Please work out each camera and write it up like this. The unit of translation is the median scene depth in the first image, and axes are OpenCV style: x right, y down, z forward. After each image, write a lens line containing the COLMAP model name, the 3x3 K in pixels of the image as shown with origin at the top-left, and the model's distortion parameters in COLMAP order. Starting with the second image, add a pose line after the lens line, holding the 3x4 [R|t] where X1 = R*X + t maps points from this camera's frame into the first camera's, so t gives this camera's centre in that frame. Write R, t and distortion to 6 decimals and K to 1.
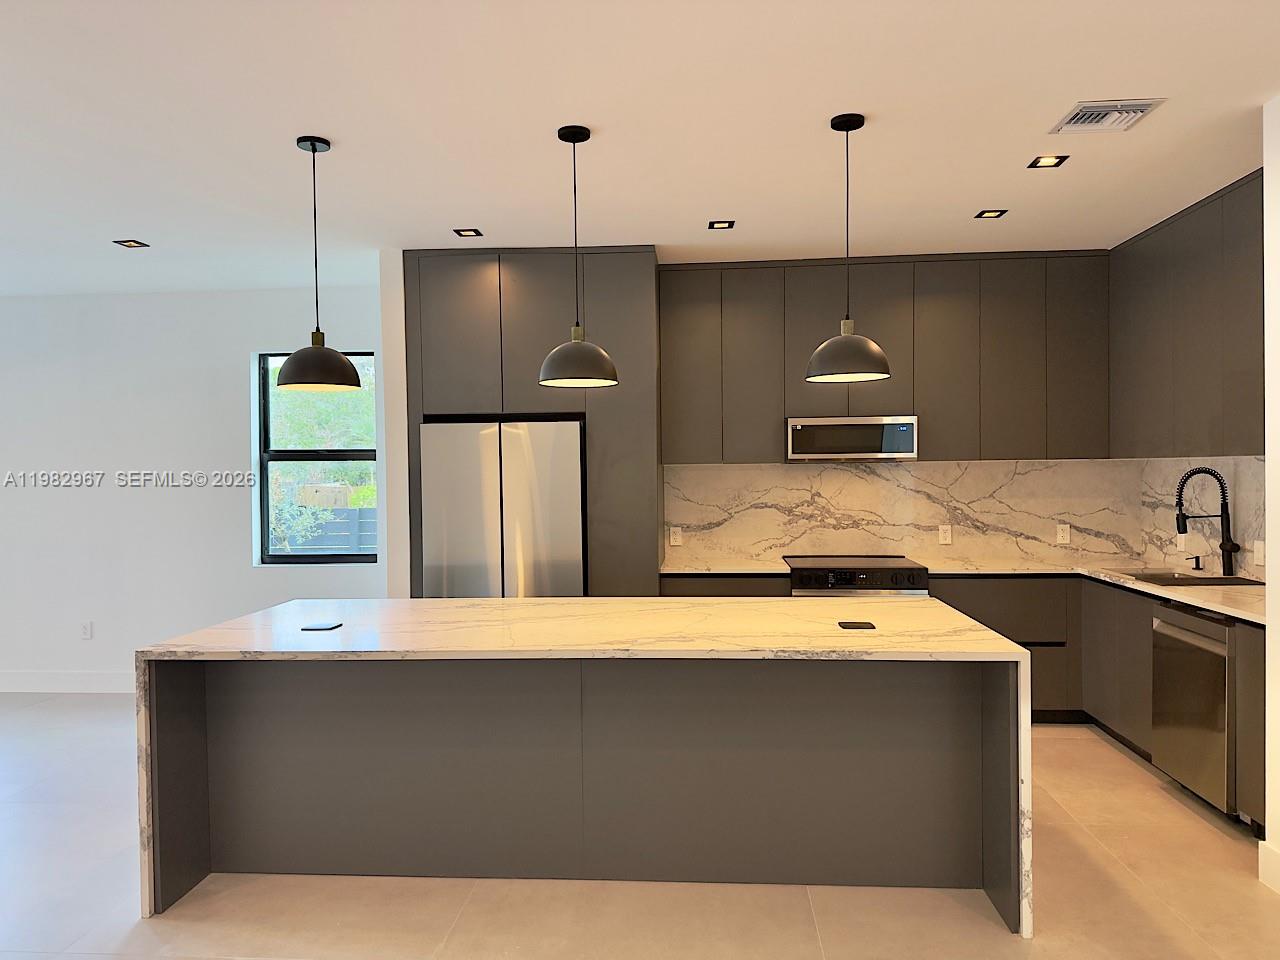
lens RADIAL K [[890.3, 0, 640.0], [0, 890.3, 480.0], [0, 0, 1]] dist [0.134629, -0.198975]
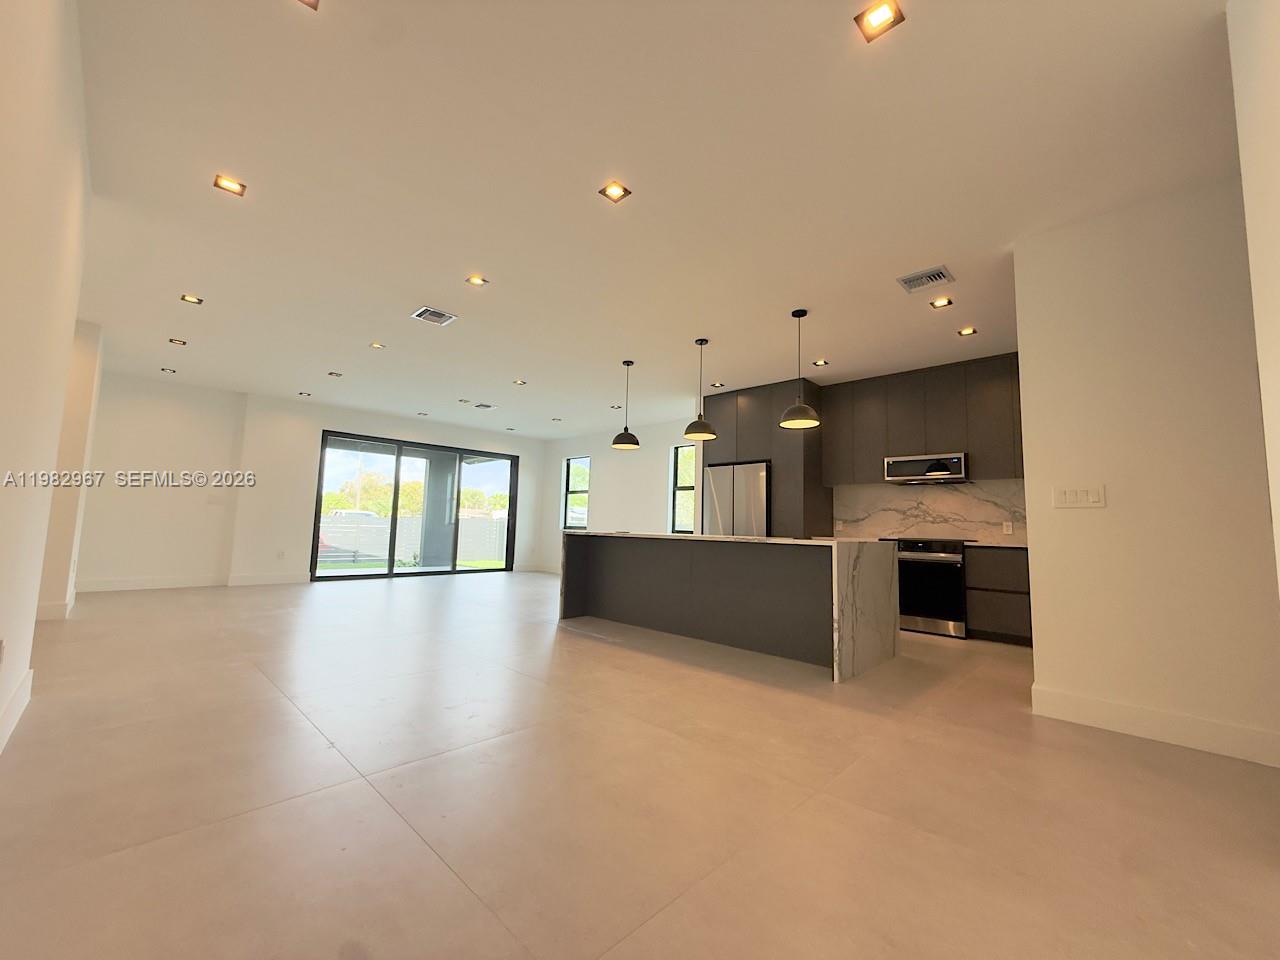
lens RADIAL K [[534.2, 0, 640.0], [0, 534.2, 480.0], [0, 0, 1]] dist [0.000062, 0.000092]
pose [[0.757139, -0.026868, -0.652701, 0.461900], [-0.046780, 0.994359, -0.095198, 0.095251], [0.651577, 0.102612, 0.751611, -0.126433]]
